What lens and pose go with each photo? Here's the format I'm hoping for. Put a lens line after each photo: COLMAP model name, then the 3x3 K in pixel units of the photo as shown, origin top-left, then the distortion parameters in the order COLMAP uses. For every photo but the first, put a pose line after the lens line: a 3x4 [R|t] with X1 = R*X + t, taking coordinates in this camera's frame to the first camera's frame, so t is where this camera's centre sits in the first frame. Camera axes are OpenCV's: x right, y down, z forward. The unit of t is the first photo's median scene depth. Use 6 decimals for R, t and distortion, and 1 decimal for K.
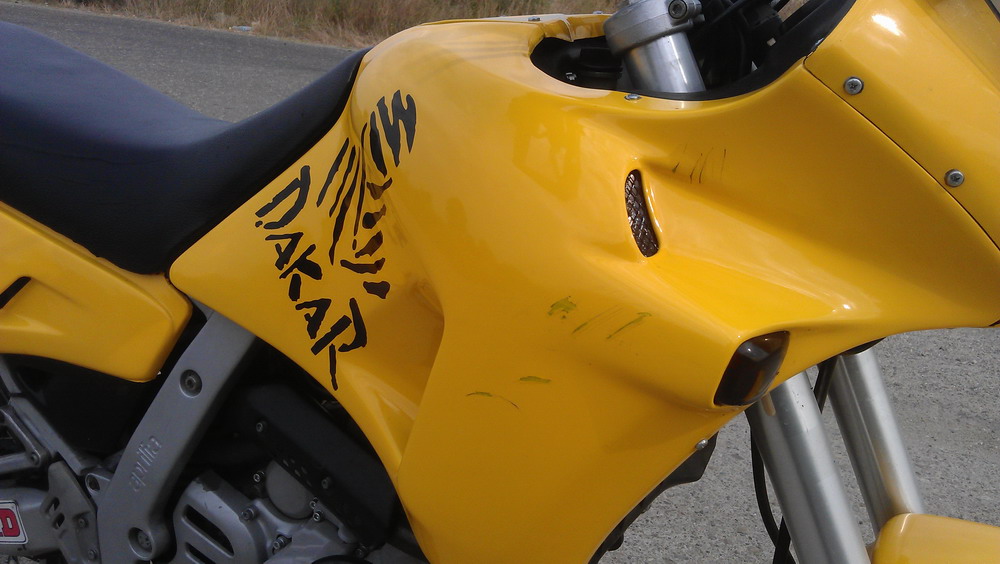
lens RADIAL K [[1006.9, 0, 500.0], [0, 1006.9, 253.3], [0, 0, 1]] dist [0.140662, -0.440178]
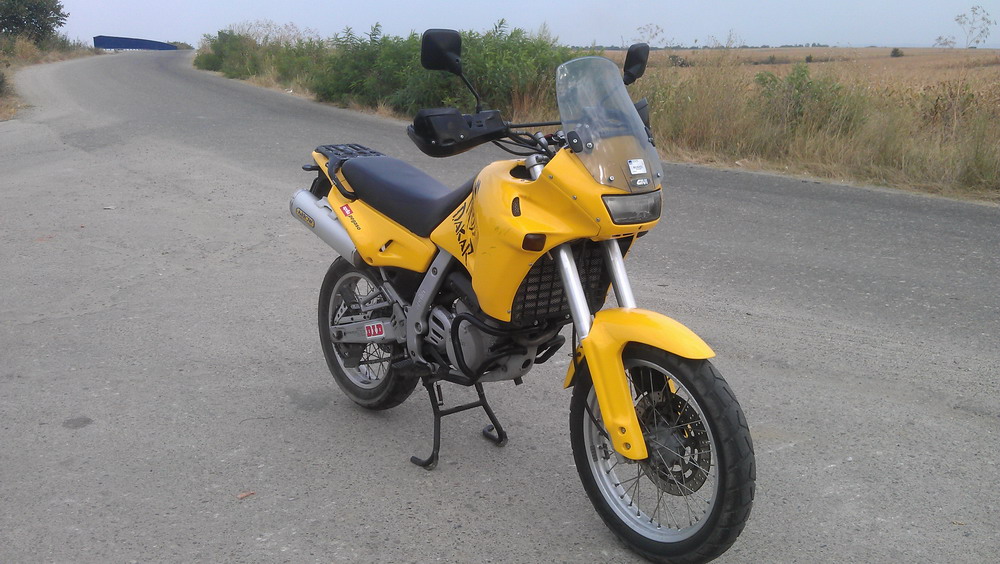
lens RADIAL K [[1006.9, 0, 500.0], [0, 1006.9, 253.3], [0, 0, 1]] dist [0.140662, -0.440178]
pose [[0.931612, 0.029476, -0.362257, 1.163367], [-0.068558, 0.993065, -0.095508, 0.404990], [0.356930, 0.113812, 0.927172, -2.101289]]
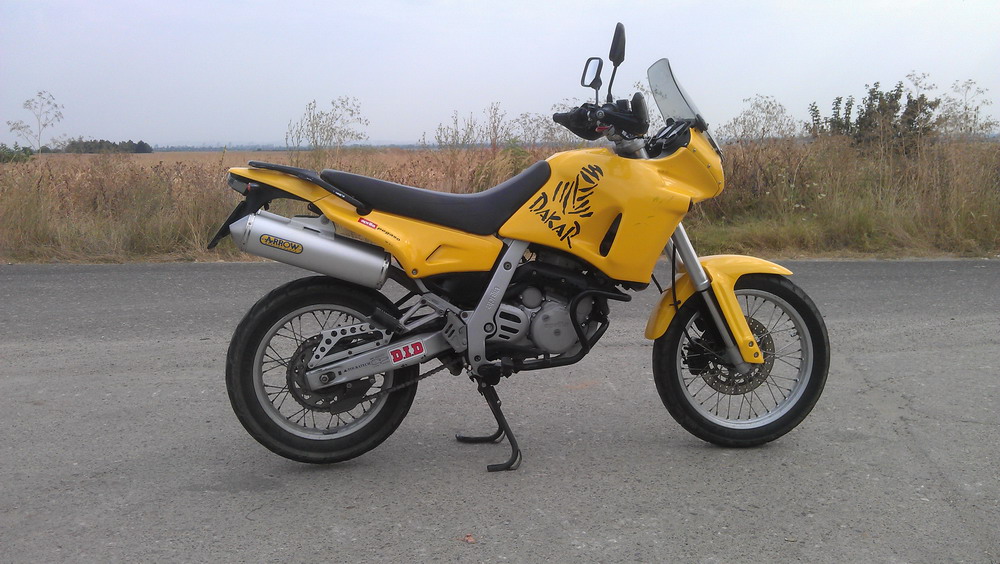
lens RADIAL K [[1006.9, 0, 500.0], [0, 1006.9, 253.3], [0, 0, 1]] dist [0.140662, -0.440178]
pose [[0.775451, -0.107919, 0.622116, -2.595625], [0.223328, 0.968474, -0.110371, 0.490524], [-0.590593, 0.224524, 0.775106, -1.648418]]
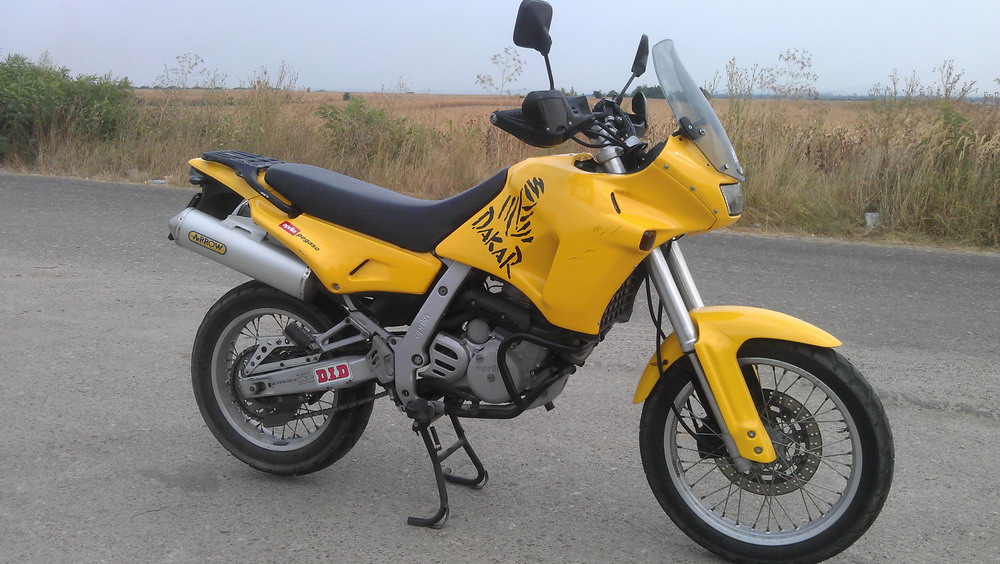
lens RADIAL K [[1006.9, 0, 500.0], [0, 1006.9, 253.3], [0, 0, 1]] dist [0.140662, -0.440178]
pose [[0.988831, -0.045154, 0.142034, -0.599032], [0.064647, 0.988629, -0.135770, 0.454124], [-0.134288, 0.143436, 0.980506, -1.880023]]
